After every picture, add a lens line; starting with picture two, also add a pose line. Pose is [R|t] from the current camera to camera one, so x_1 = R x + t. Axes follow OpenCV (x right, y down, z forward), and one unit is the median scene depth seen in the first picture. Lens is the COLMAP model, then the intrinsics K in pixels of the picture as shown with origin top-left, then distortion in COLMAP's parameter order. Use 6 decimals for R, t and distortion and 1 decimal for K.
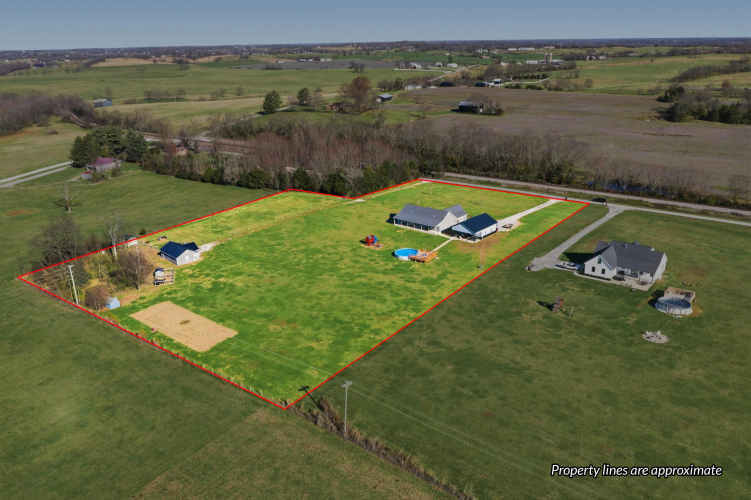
lens RADIAL K [[601.0, 0, 375.5], [0, 601.0, 250.0], [0, 0, 1]] dist [-0.013214, -0.008245]
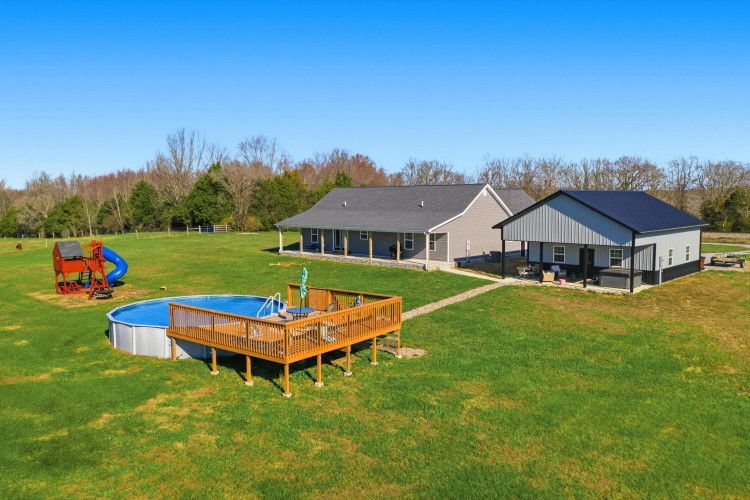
lens RADIAL K [[600.2, 0, 375.0], [0, 600.2, 250.0], [0, 0, 1]] dist [-0.013214, -0.008245]
pose [[0.997921, 0.017043, -0.062162, 0.092097], [-0.032068, 0.967862, -0.249430, 0.022019], [0.055913, 0.250904, 0.966396, 0.769772]]
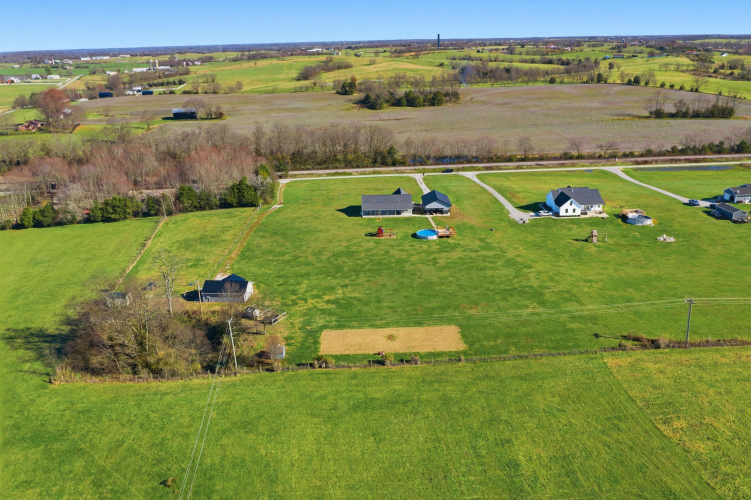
lens RADIAL K [[582.2, 0, 375.5], [0, 582.2, 250.0], [0, 0, 1]] dist [-0.004595, -0.041198]
pose [[0.760676, -0.223085, 0.609594, -0.596223], [0.224346, 0.971572, 0.075606, -0.059519], [-0.609131, 0.079248, 0.789100, 0.201790]]
